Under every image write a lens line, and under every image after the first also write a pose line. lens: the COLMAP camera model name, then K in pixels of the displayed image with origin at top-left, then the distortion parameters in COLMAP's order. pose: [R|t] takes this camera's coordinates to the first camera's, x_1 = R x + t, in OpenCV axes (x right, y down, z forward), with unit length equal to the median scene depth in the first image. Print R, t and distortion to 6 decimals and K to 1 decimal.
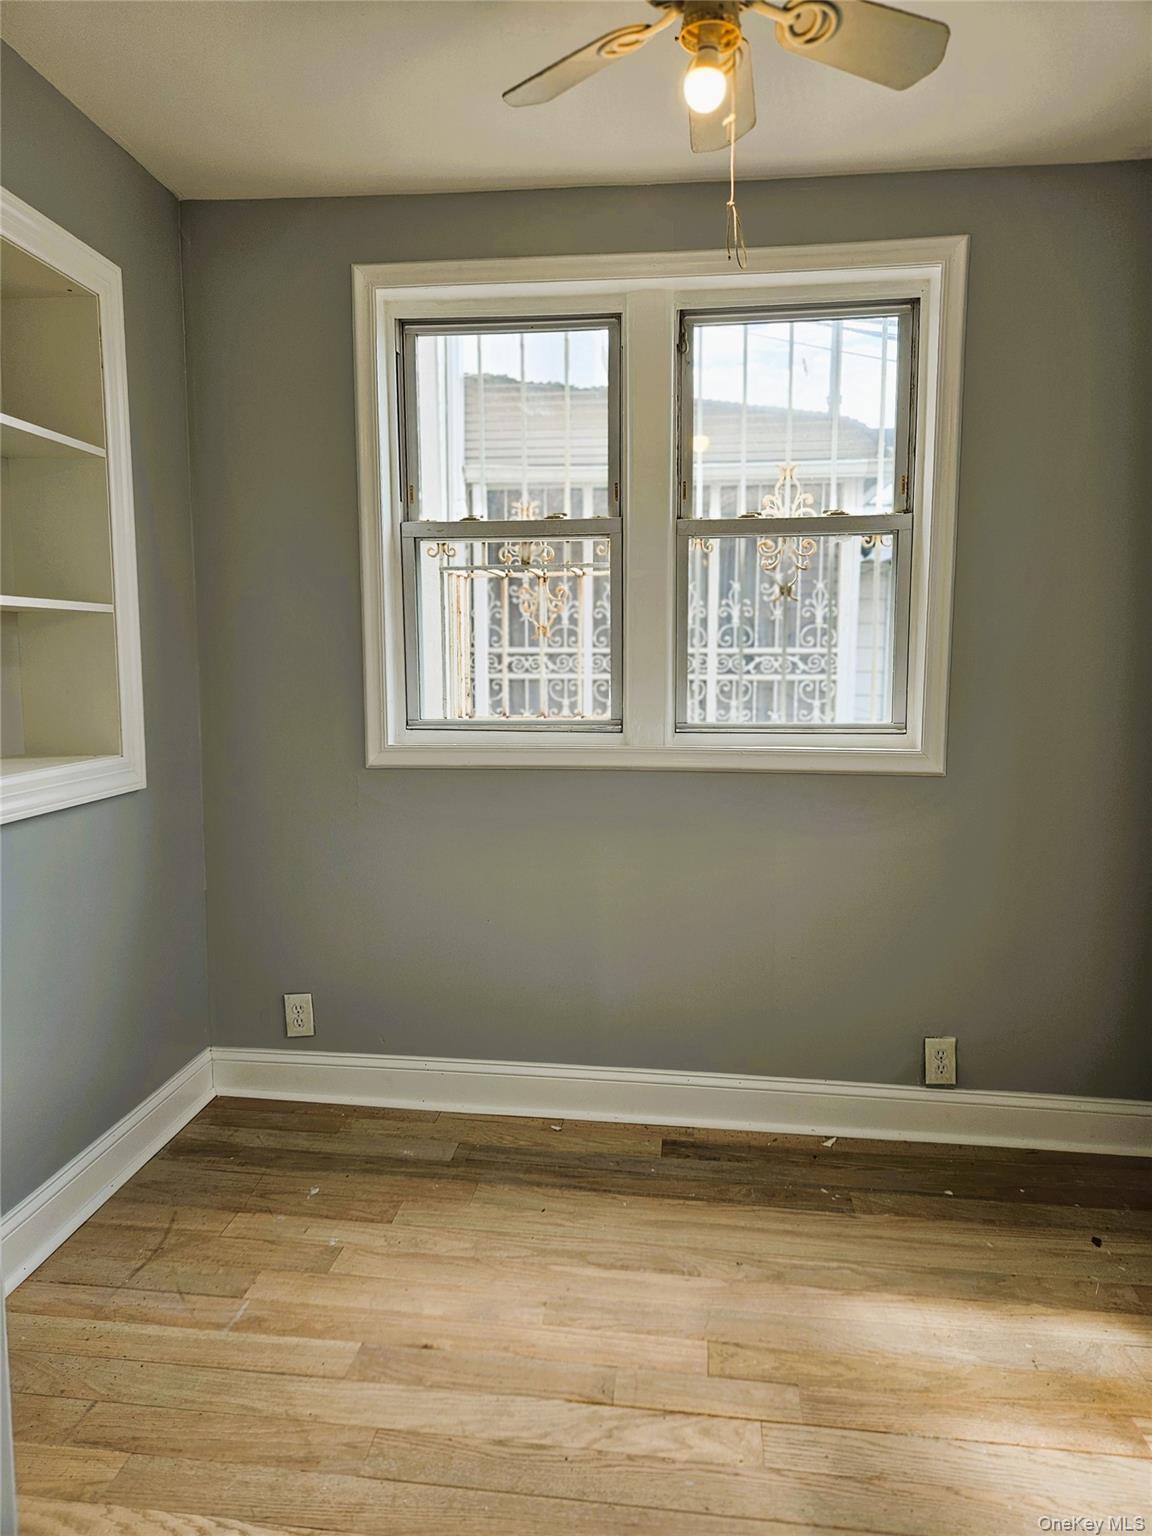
lens RADIAL K [[1028.4, 0, 569.7], [0, 1028.4, 770.9], [0, 0, 1]] dist [0.066257, -0.051509]
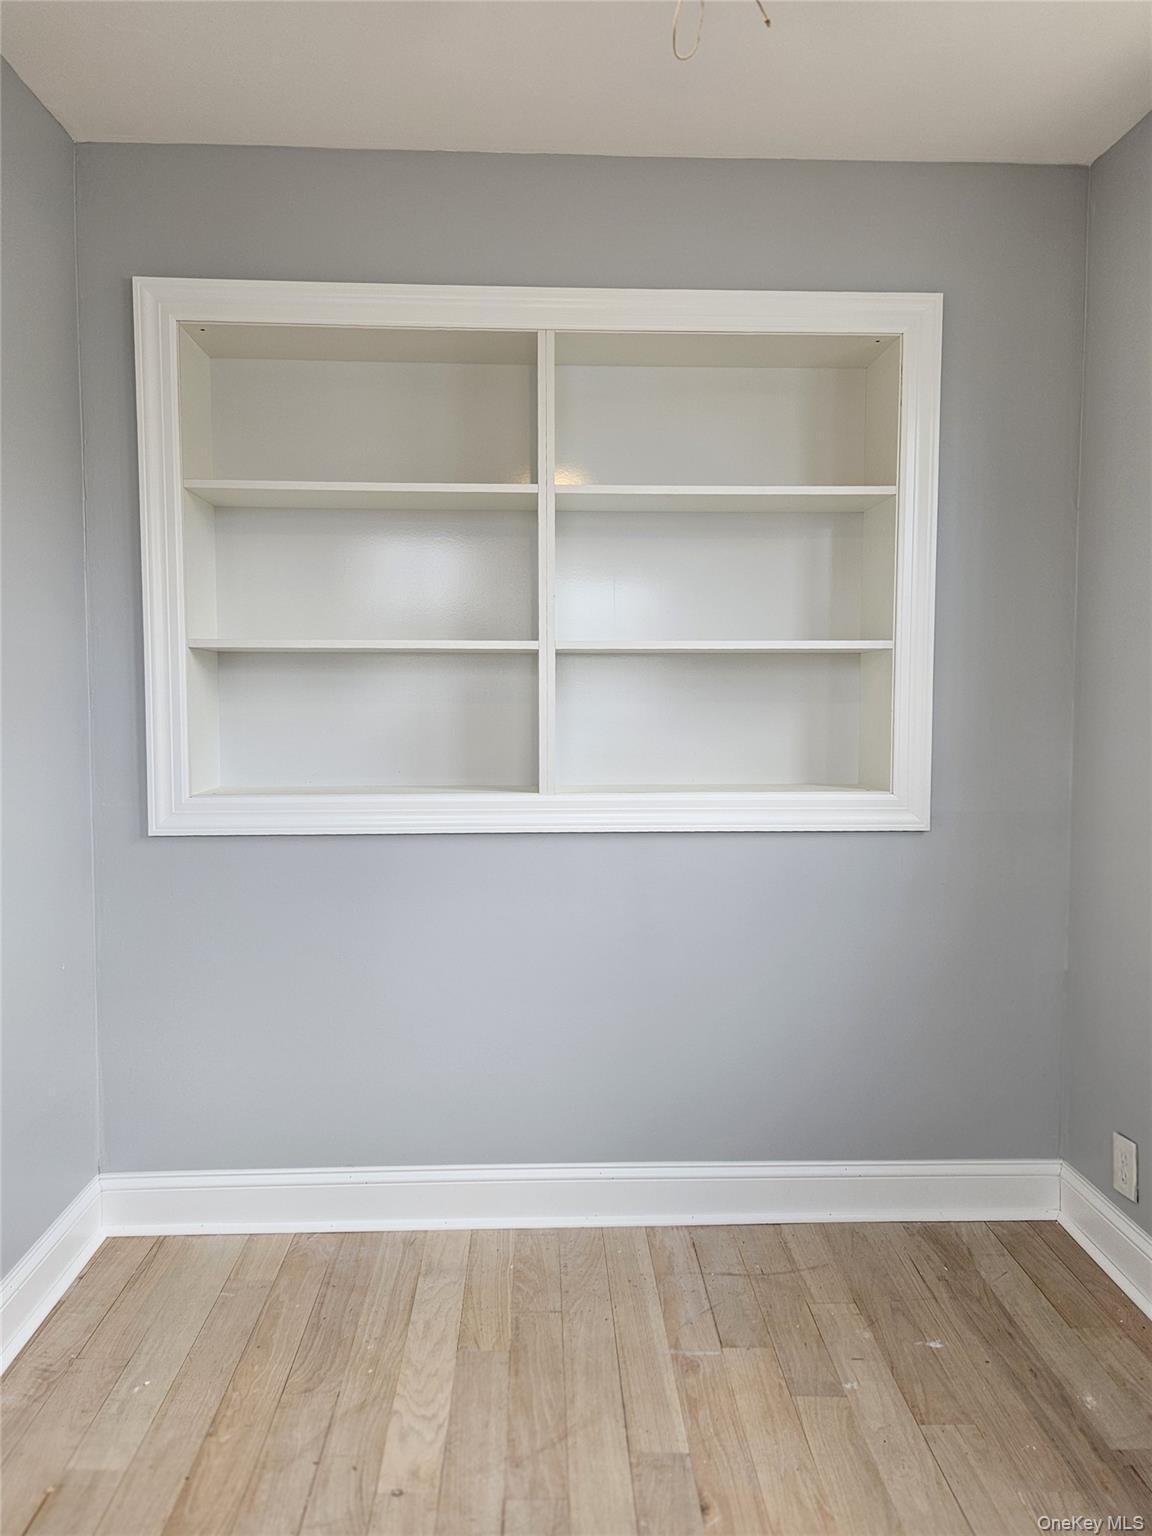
lens RADIAL K [[1068.6, 0, 593.9], [0, 1068.6, 764.7], [0, 0, 1]] dist [0.082798, -0.065564]
pose [[0.166974, 0.061076, -0.984068, 0.551854], [-0.116136, 0.992350, 0.041885, -0.053801], [0.979098, 0.107292, 0.172790, 0.573096]]
